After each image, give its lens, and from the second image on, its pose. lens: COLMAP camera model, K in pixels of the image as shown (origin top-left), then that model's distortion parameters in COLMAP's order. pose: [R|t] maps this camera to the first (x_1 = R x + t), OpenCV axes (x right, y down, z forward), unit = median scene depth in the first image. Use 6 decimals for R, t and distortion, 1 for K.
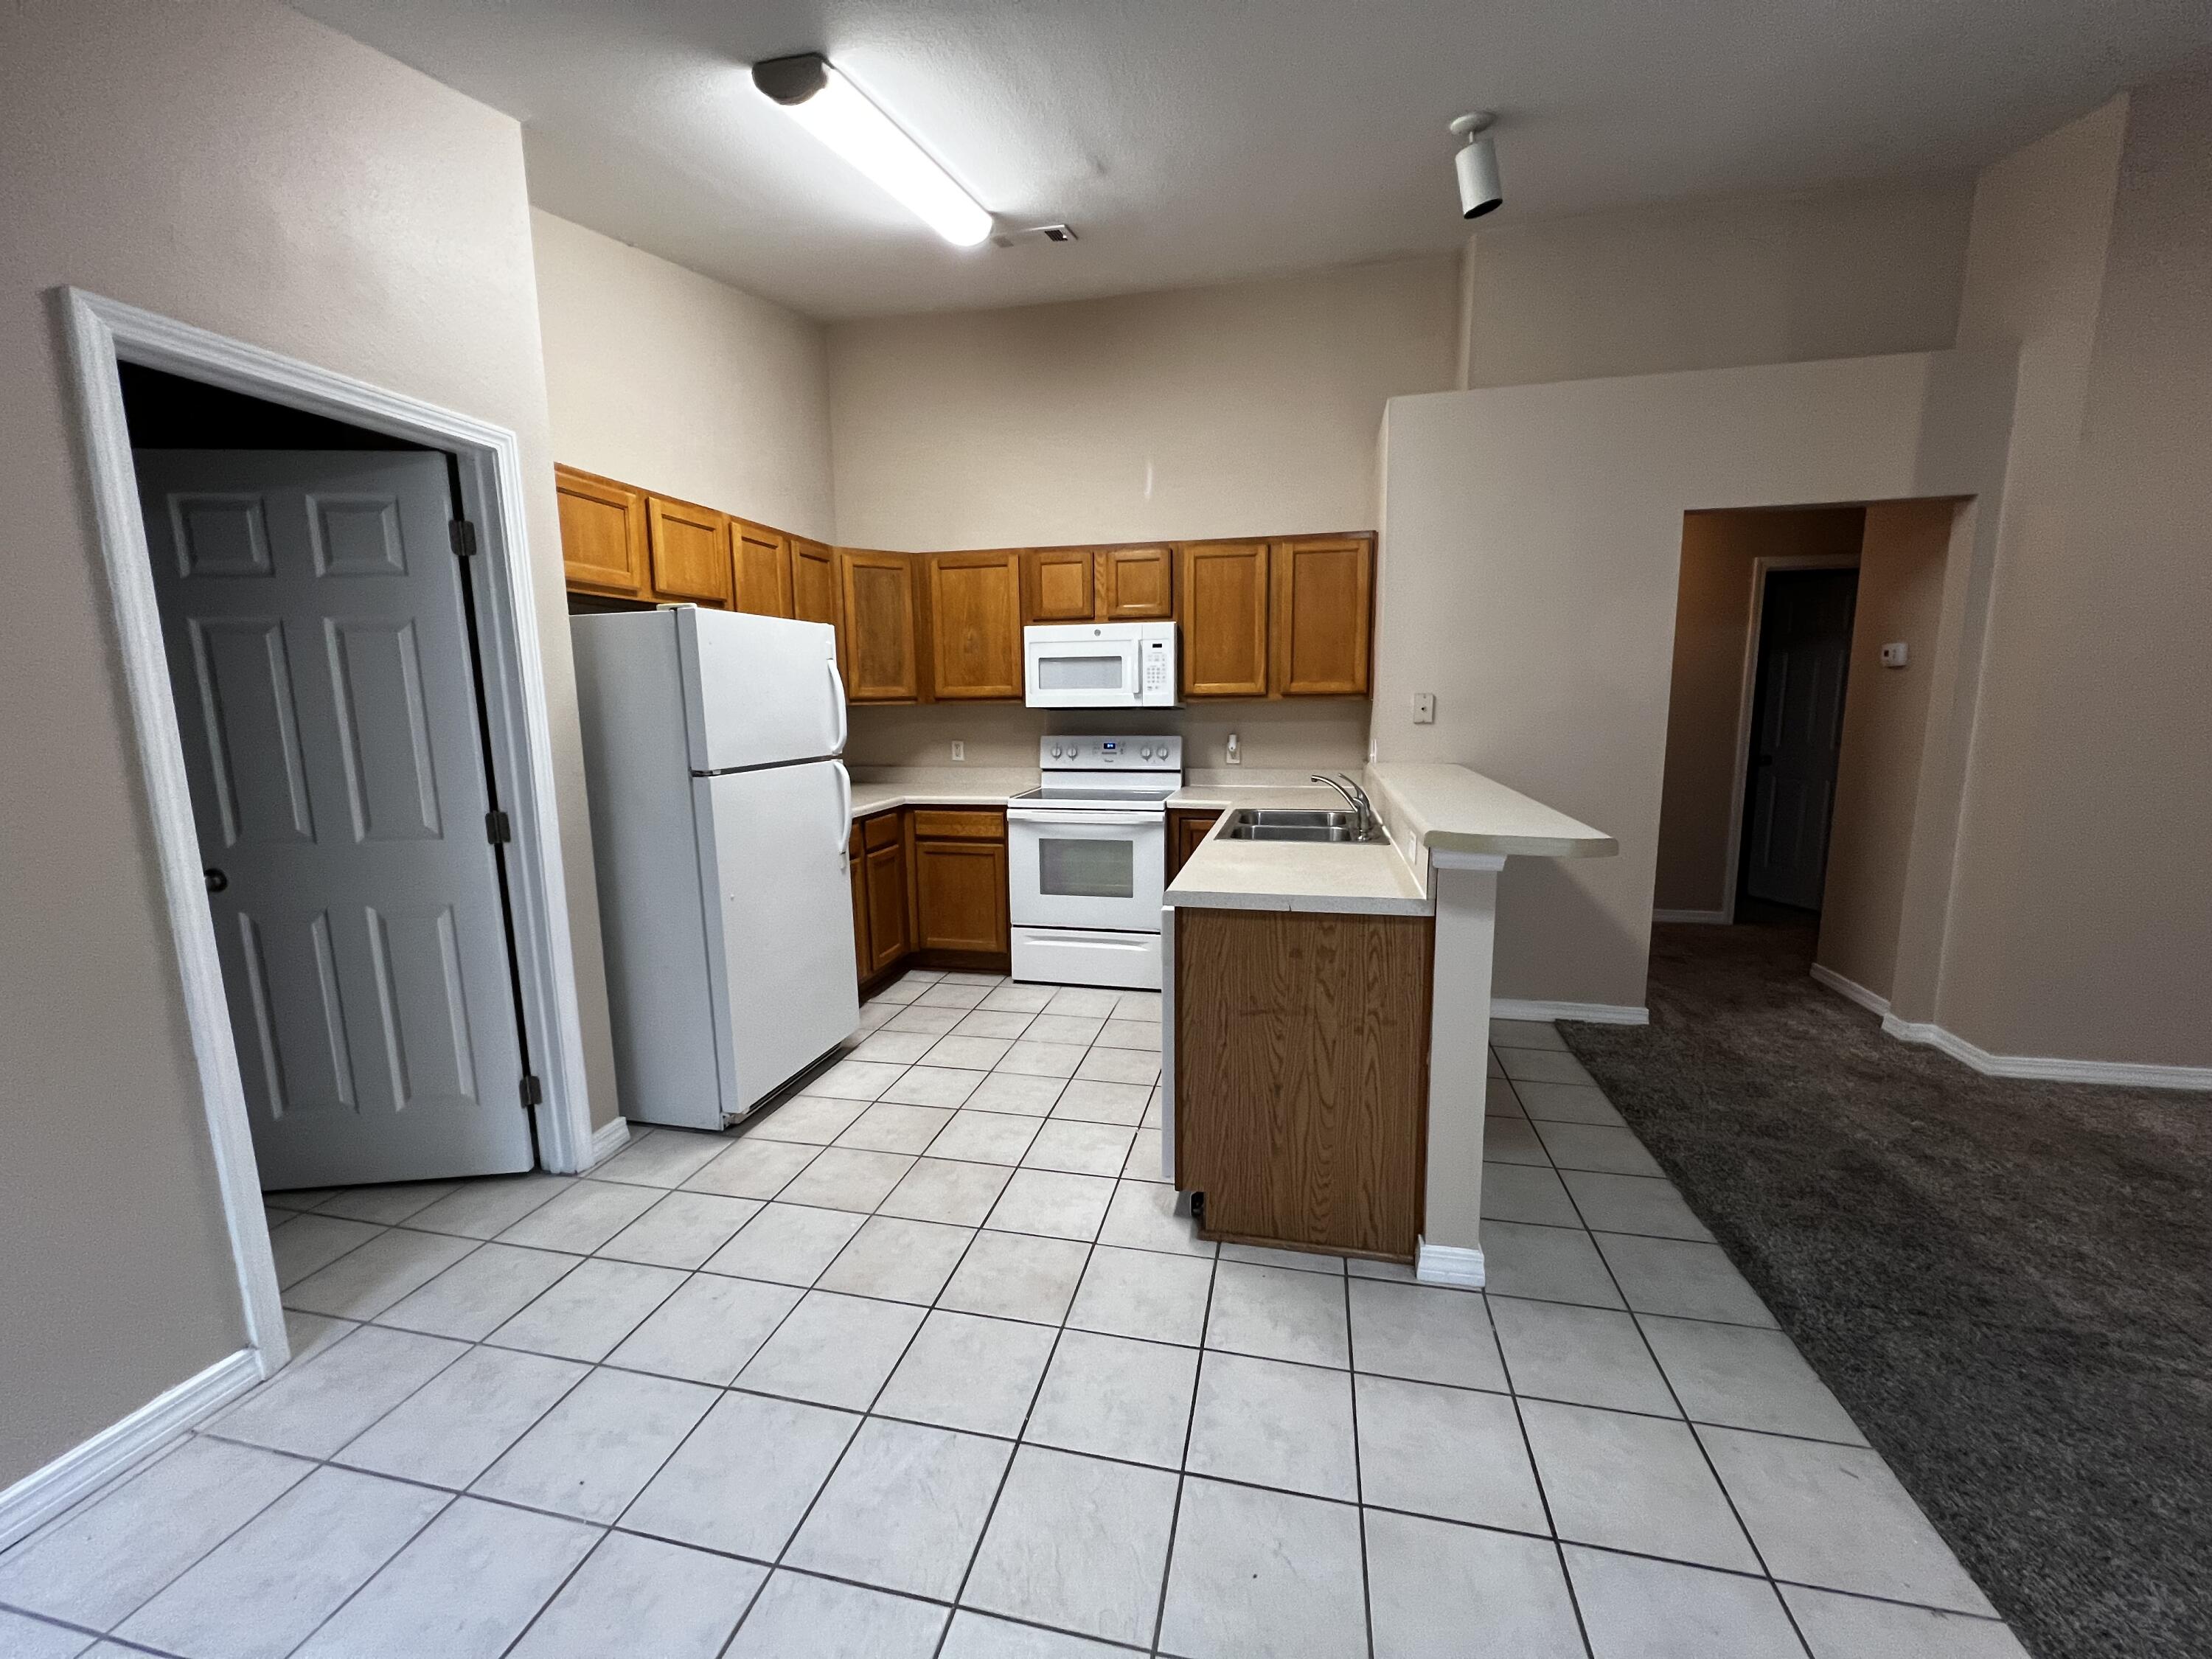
lens RADIAL K [[881.0, 0, 1105.7], [0, 881.0, 829.2], [0, 0, 1]] dist [-0.000874, 0.000097]
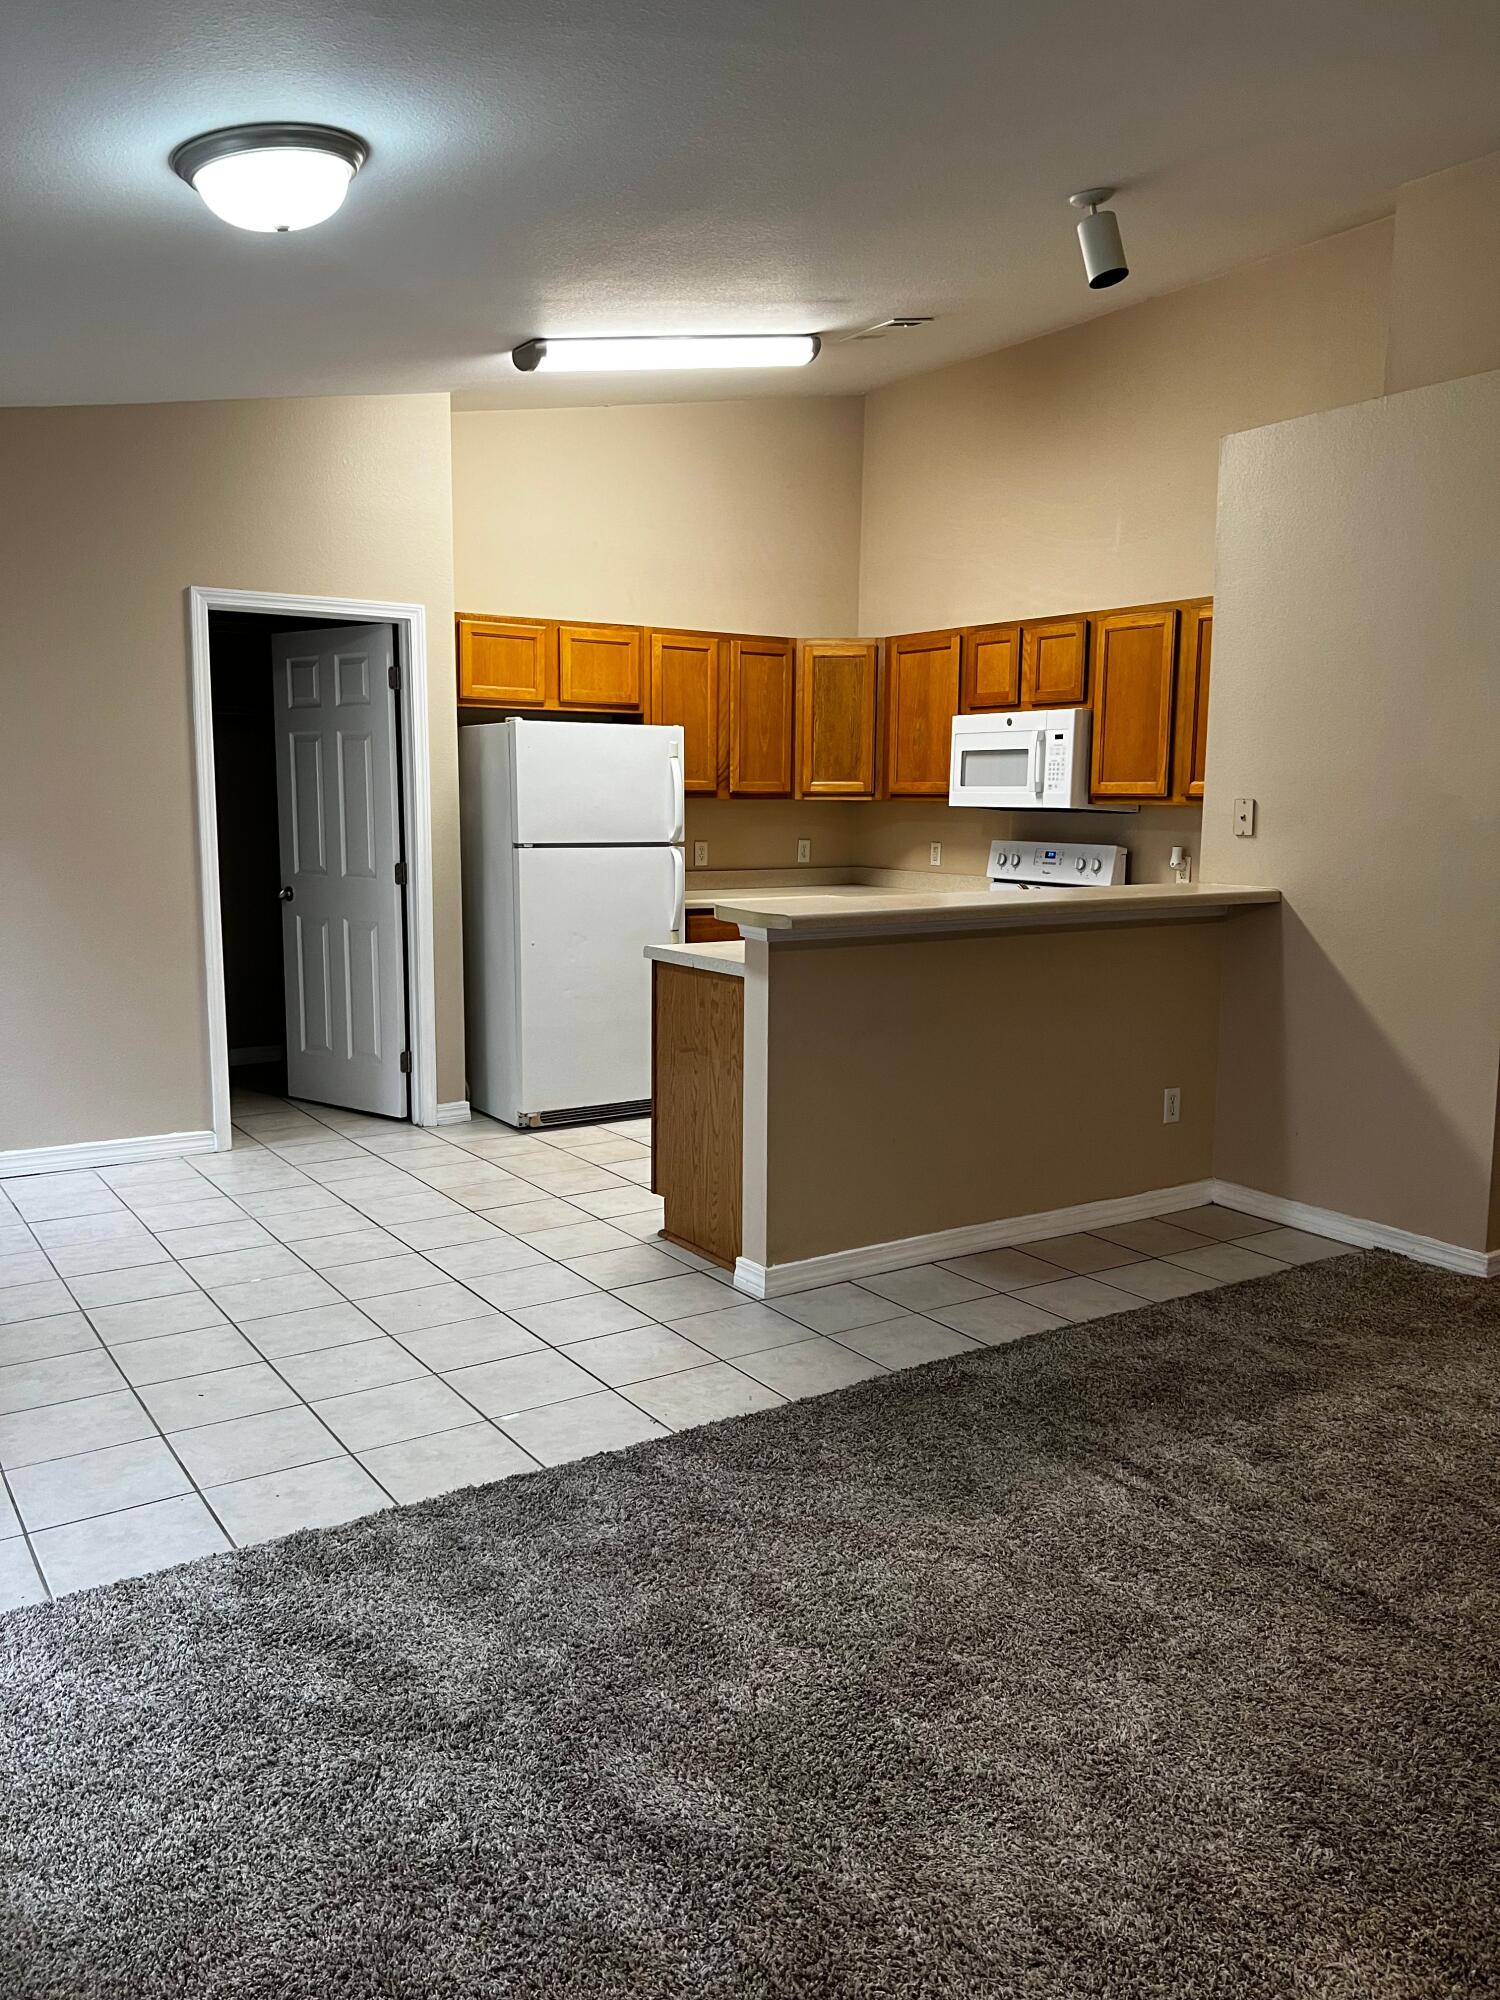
lens RADIAL K [[1492.3, 0, 760.3], [0, 1492.3, 1000.6], [0, 0, 1]] dist [0.047561, -0.038777]
pose [[0.725897, 0.114263, -0.678246, 0.865450], [-0.121604, 0.991891, 0.036955, 0.025740], [0.676968, 0.055652, 0.733906, -0.243572]]
